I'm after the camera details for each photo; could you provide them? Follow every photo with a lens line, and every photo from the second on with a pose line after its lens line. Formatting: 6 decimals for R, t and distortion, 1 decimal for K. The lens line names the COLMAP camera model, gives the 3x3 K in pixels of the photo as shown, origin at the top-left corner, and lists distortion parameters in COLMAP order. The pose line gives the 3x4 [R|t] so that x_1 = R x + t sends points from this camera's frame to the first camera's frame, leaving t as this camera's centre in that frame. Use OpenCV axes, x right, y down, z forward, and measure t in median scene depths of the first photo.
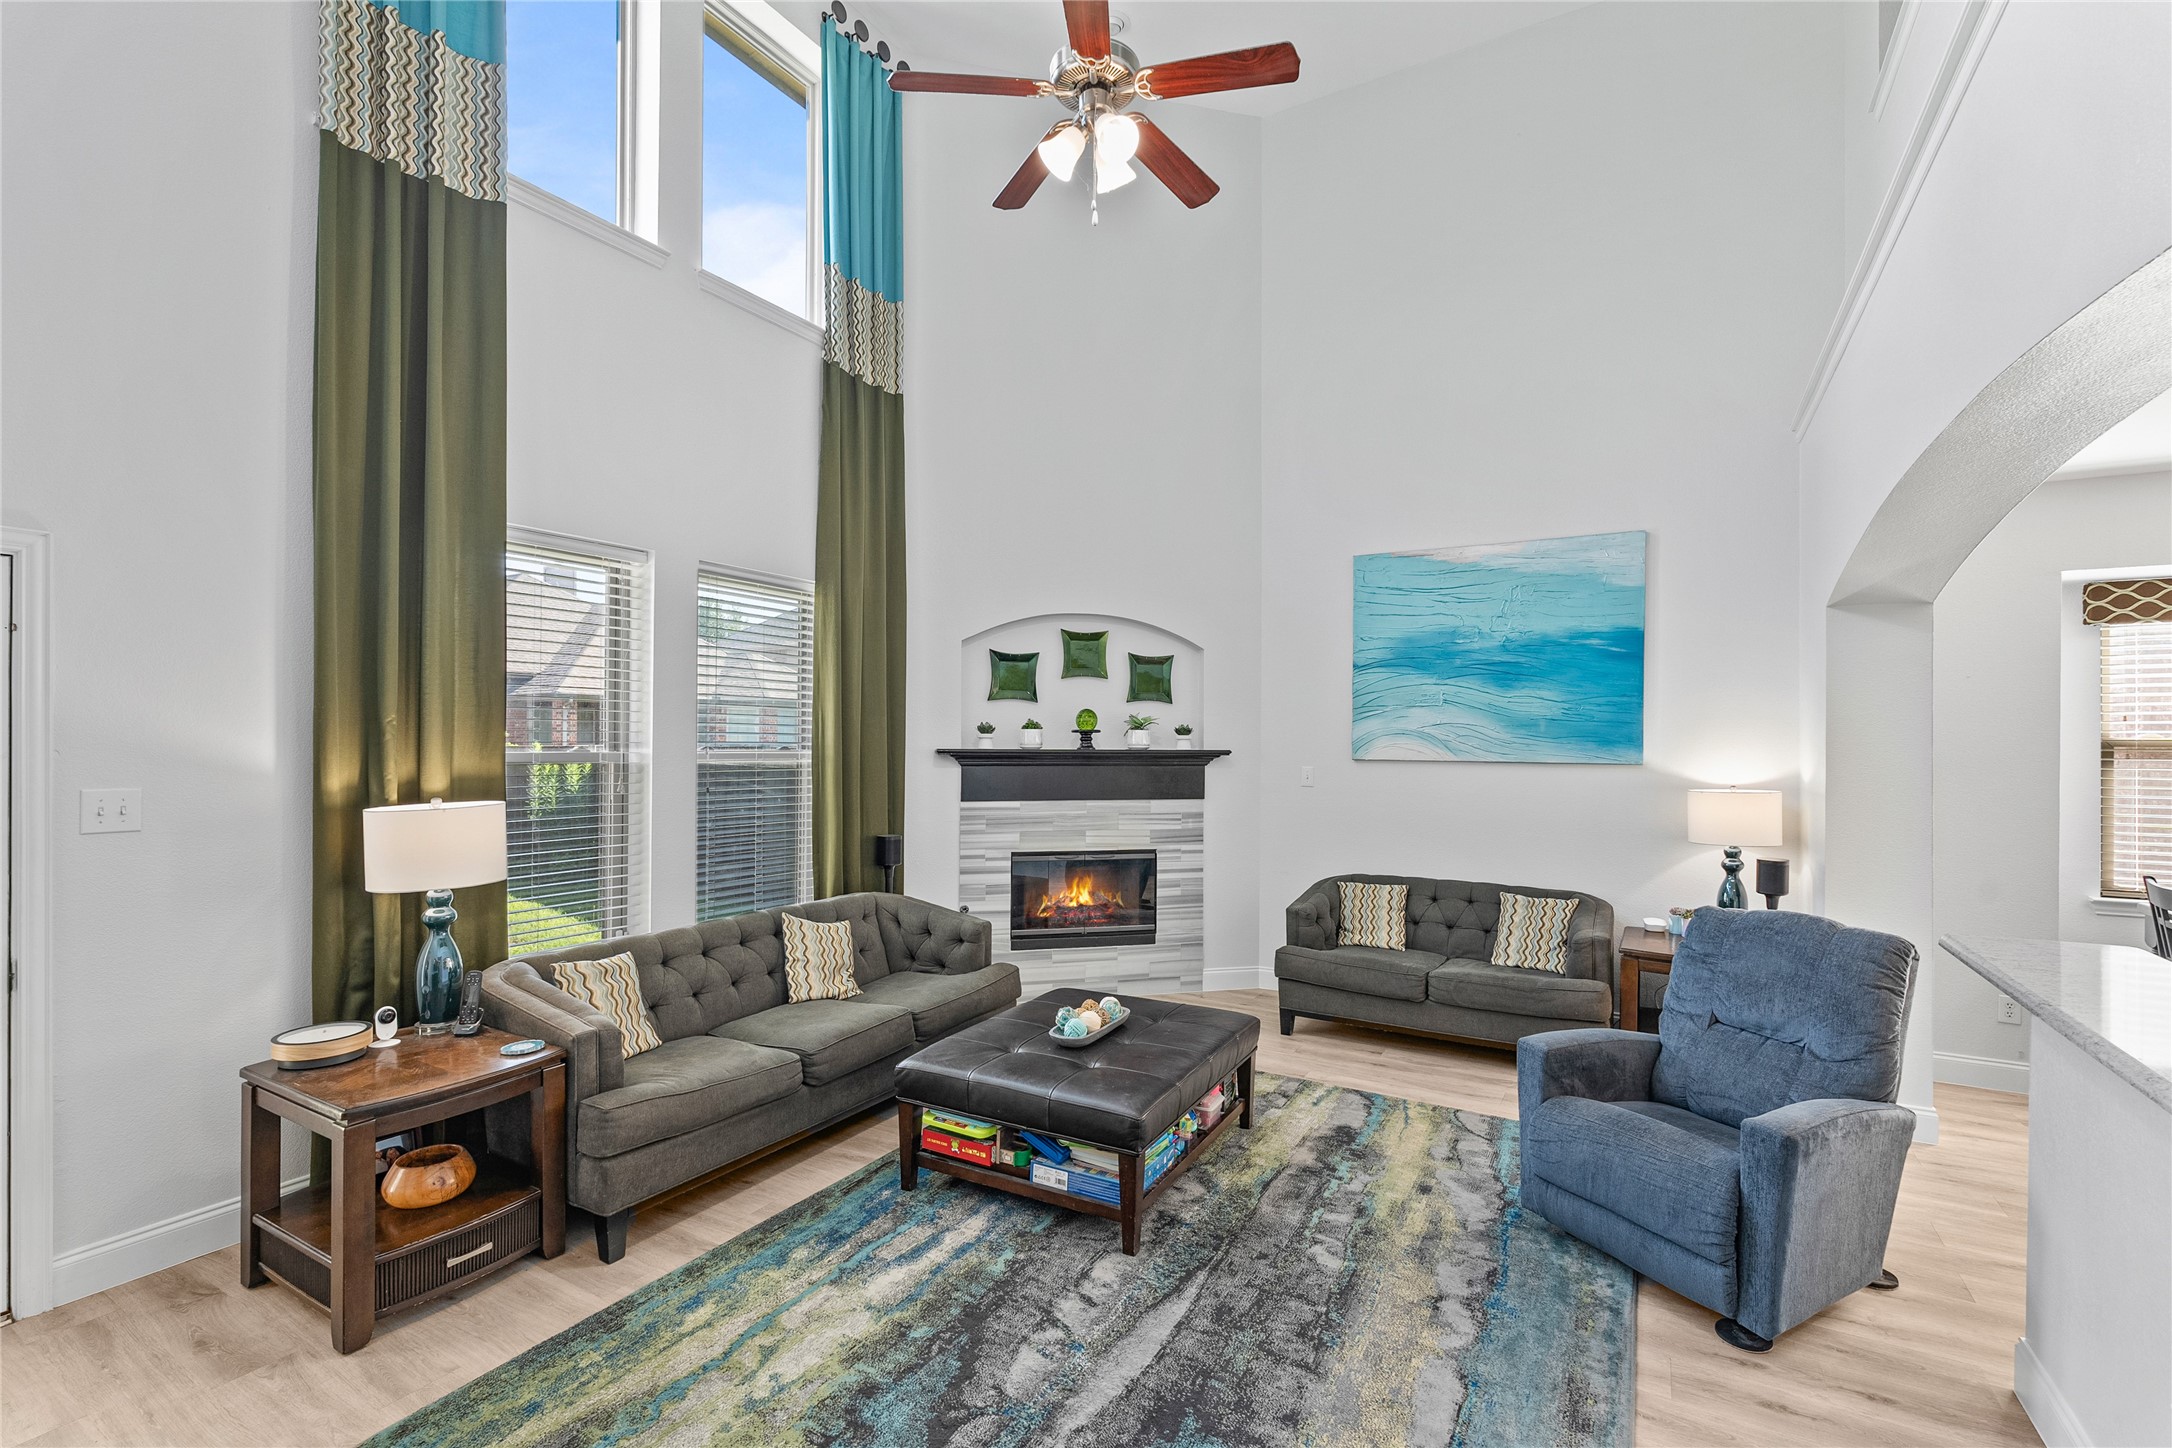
lens RADIAL K [[981.8, 0, 1086.7], [0, 981.8, 725.7], [0, 0, 1]] dist [-0.005039, 0.000243]
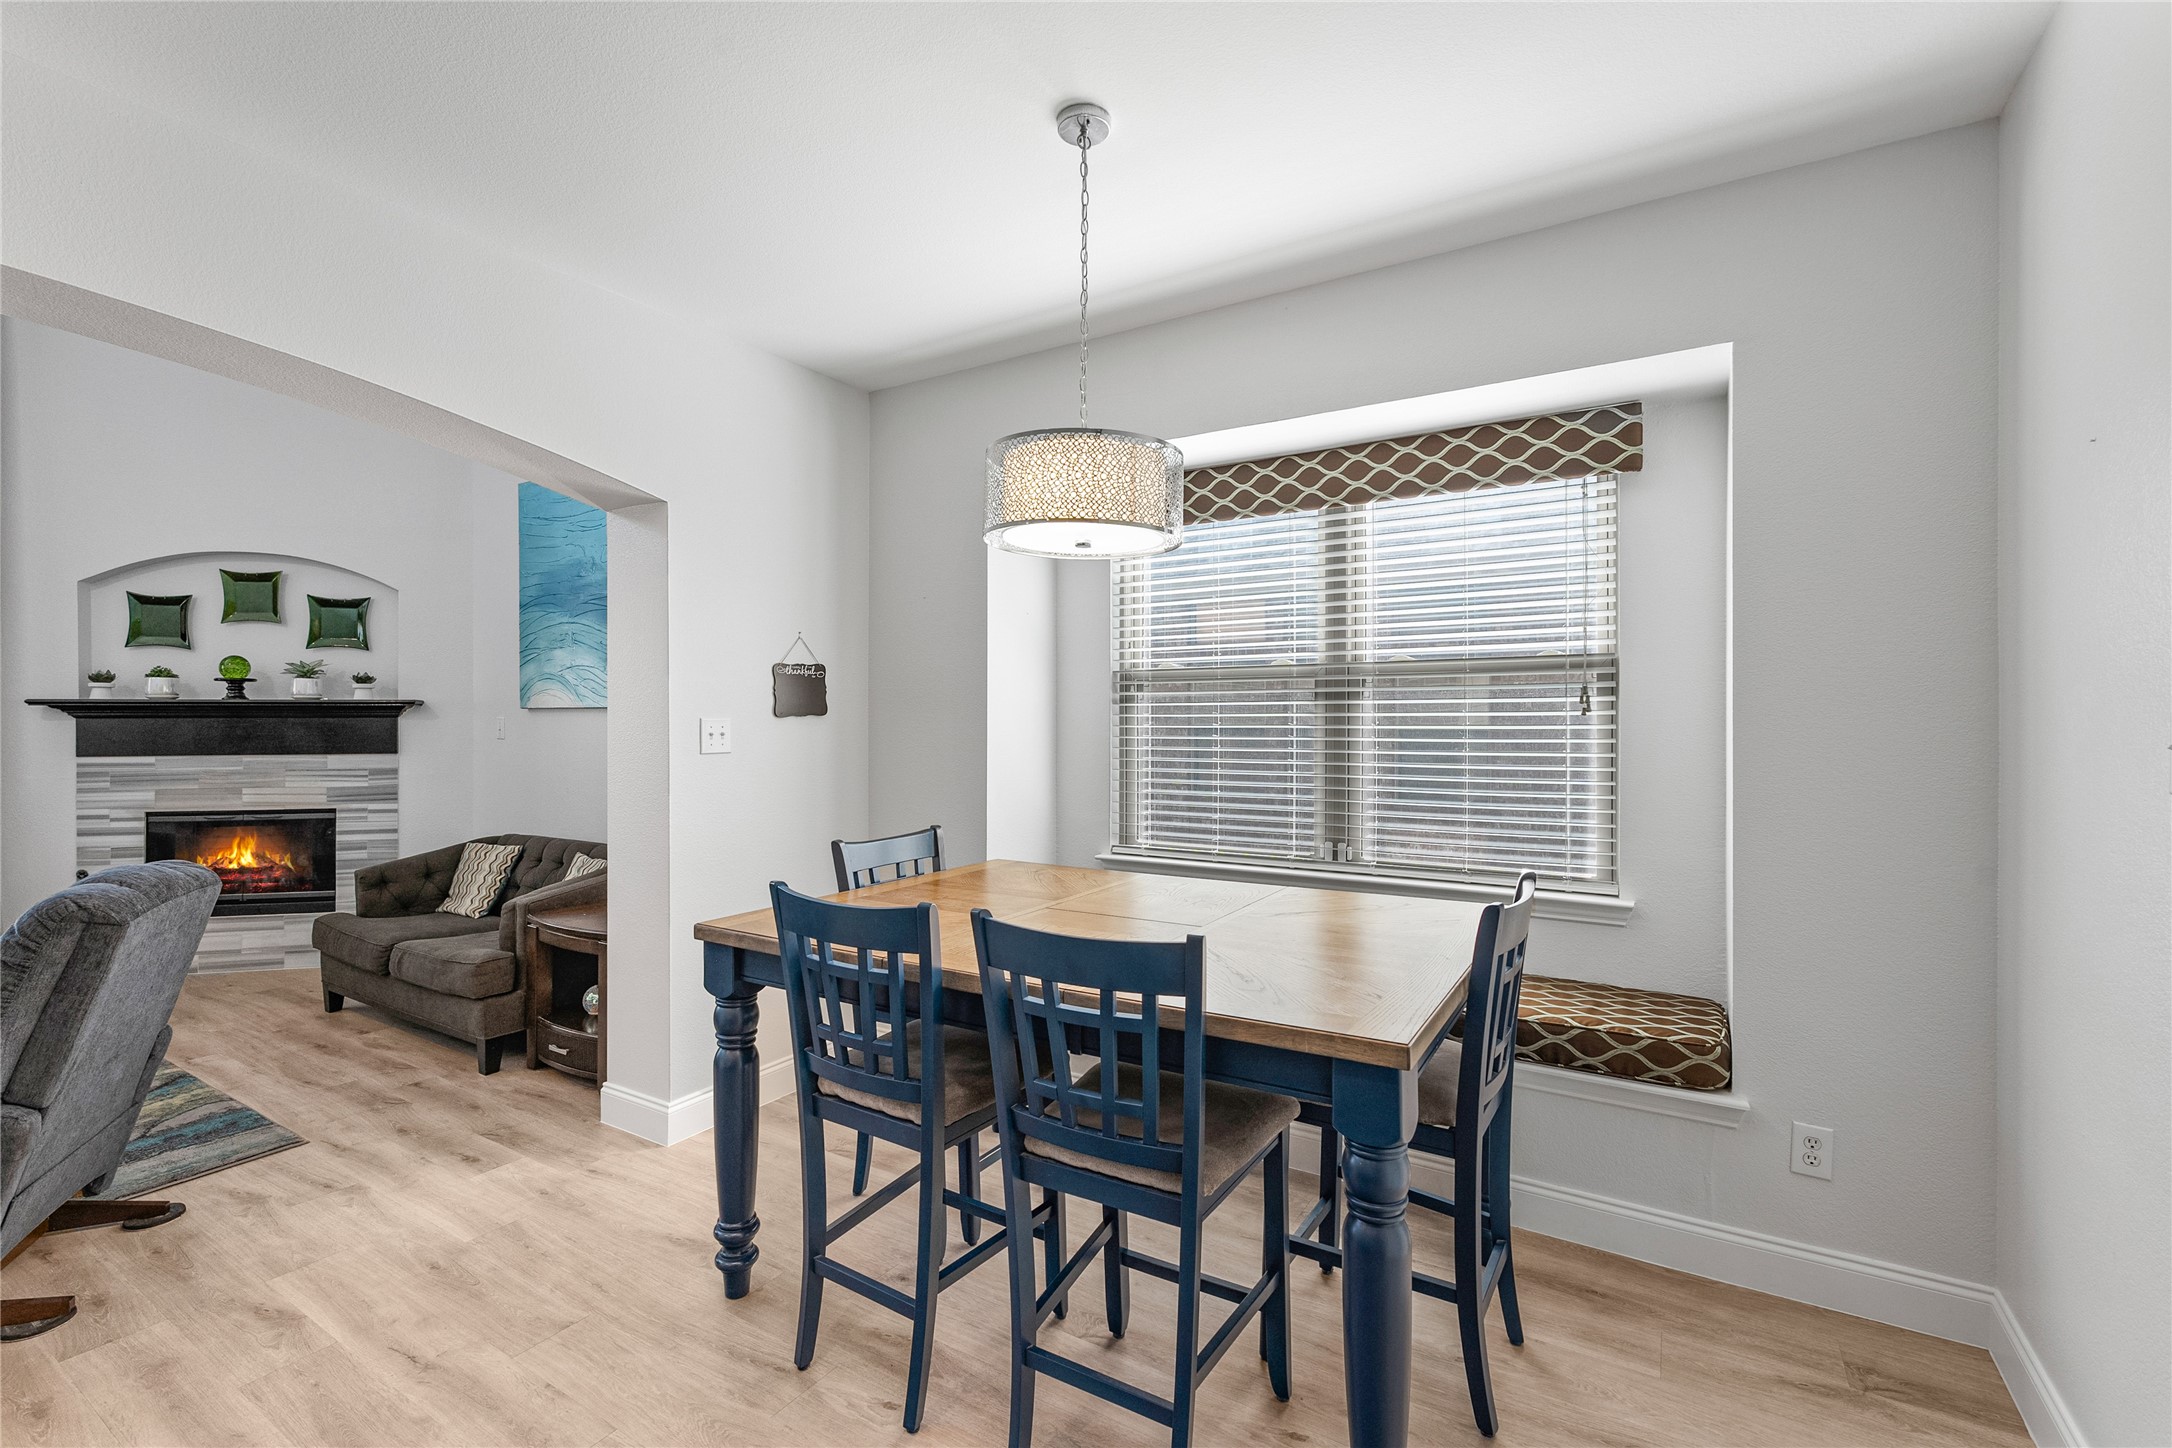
lens RADIAL K [[981.8, 0, 1092.1], [0, 981.8, 722.0], [0, 0, 1]] dist [-0.005039, 0.000243]
pose [[0.999097, -0.007085, -0.041887, 0.850256], [0.008383, 0.999488, 0.030876, 0.023718], [0.041647, -0.031199, 0.998645, 0.121243]]
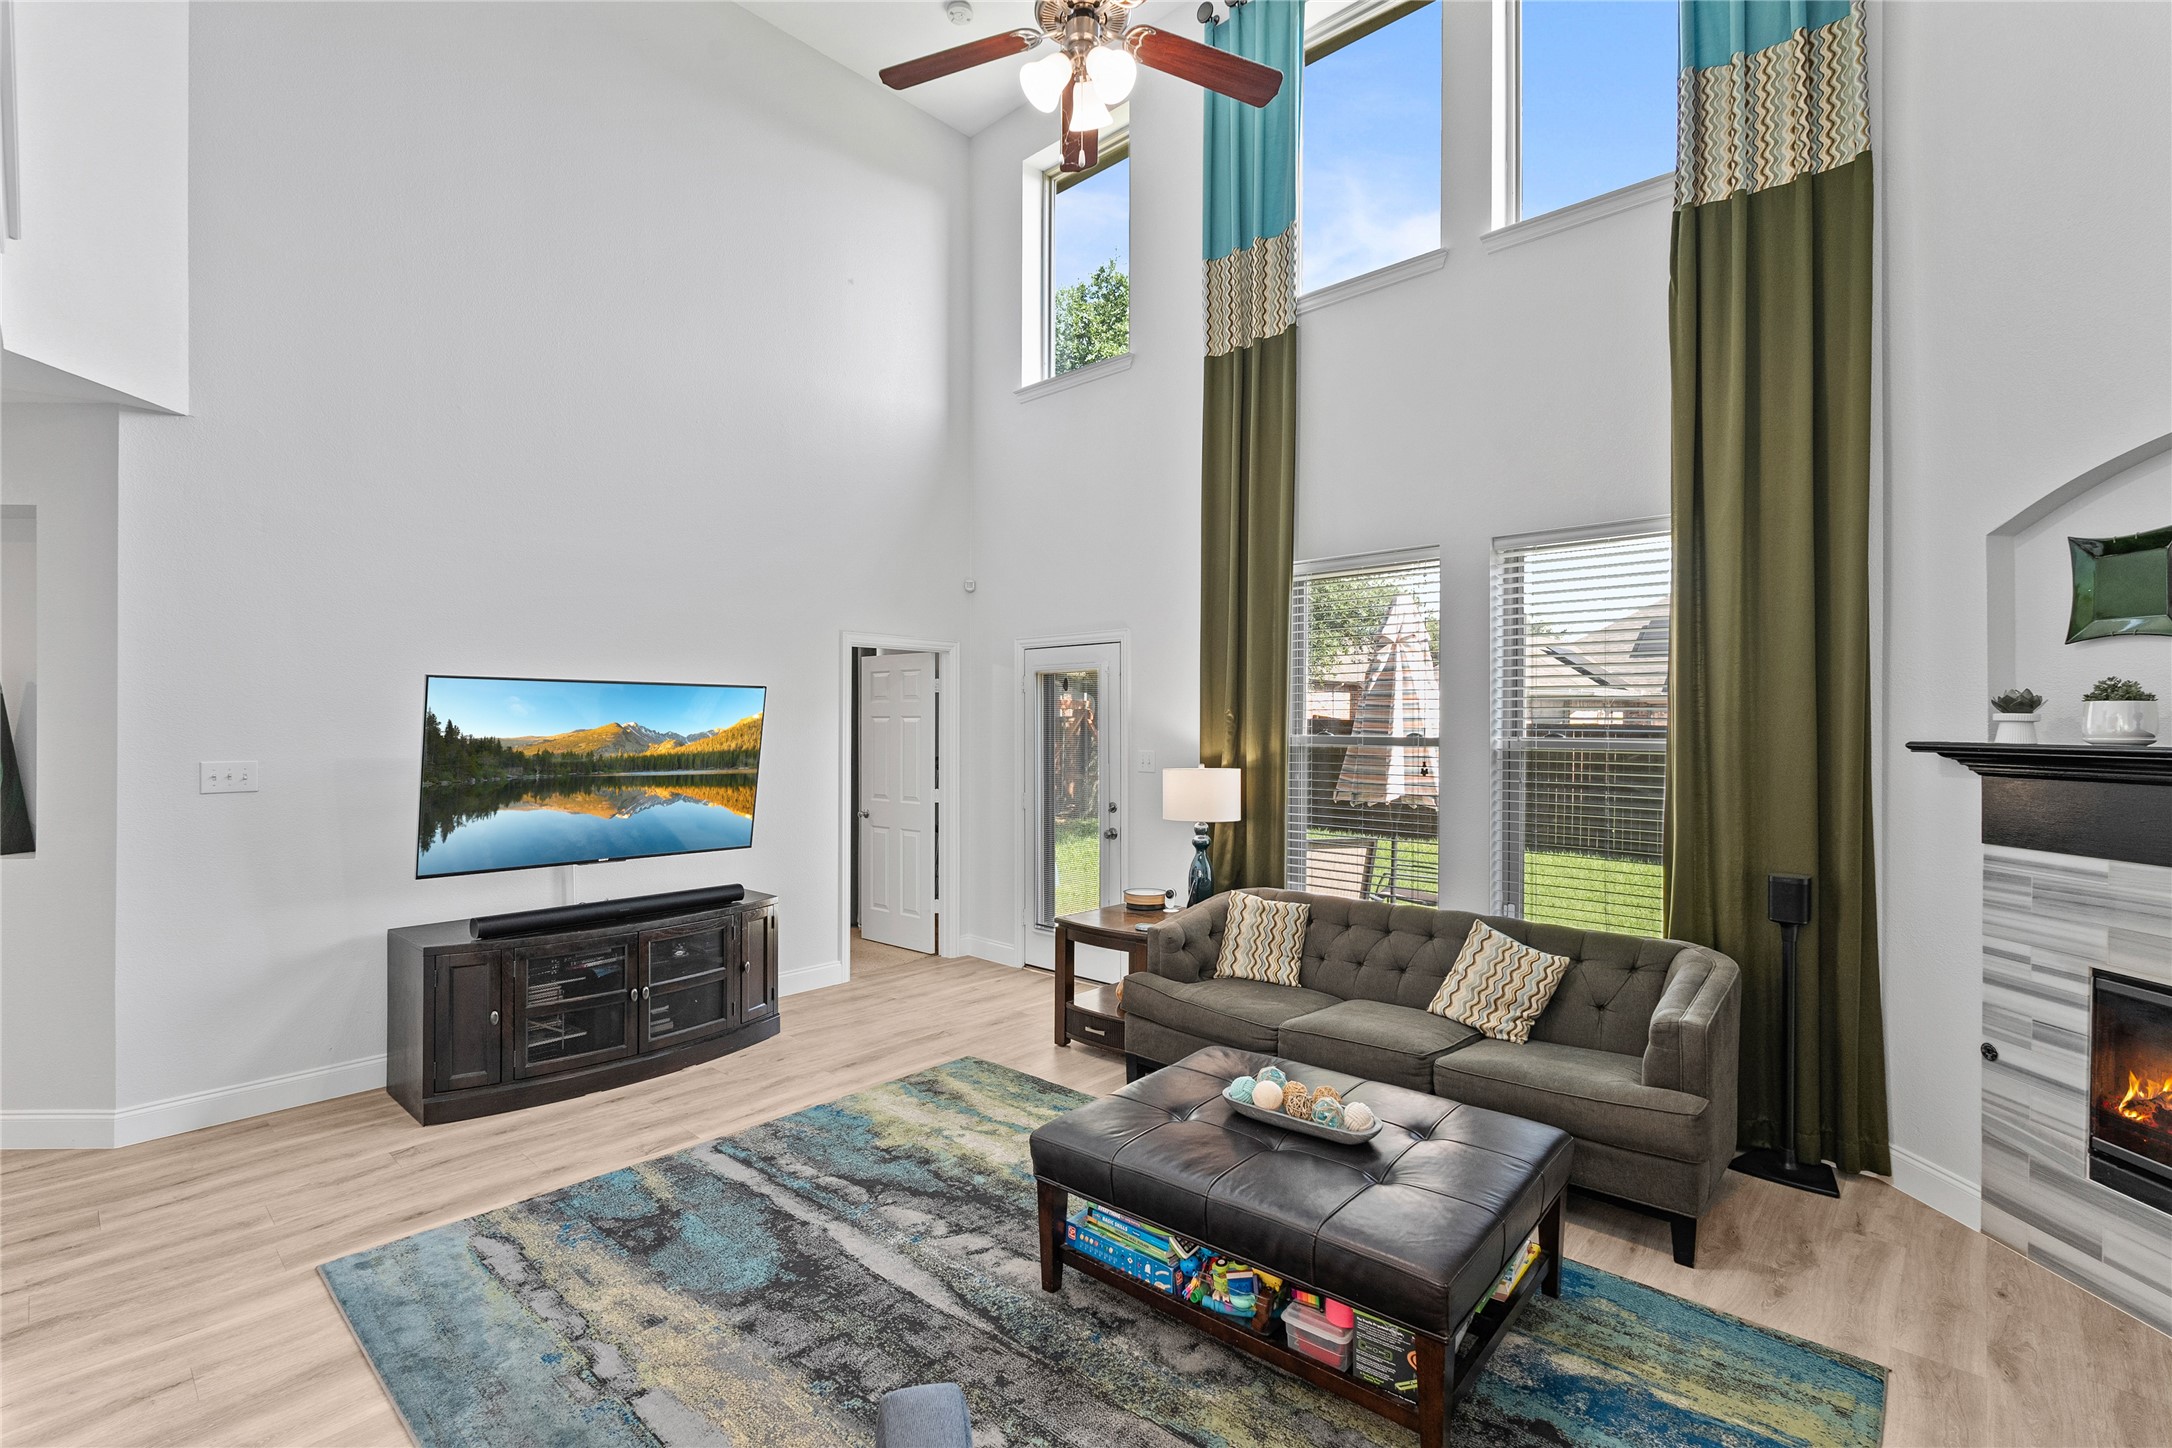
lens RADIAL K [[981.8, 0, 1095.6], [0, 981.8, 713.8], [0, 0, 1]] dist [-0.005039, 0.000243]
pose [[-0.217386, -0.013944, -0.975986, 0.478596], [0.013018, 0.999768, -0.017184, 0.010498], [0.975999, -0.016441, -0.217154, 0.640233]]
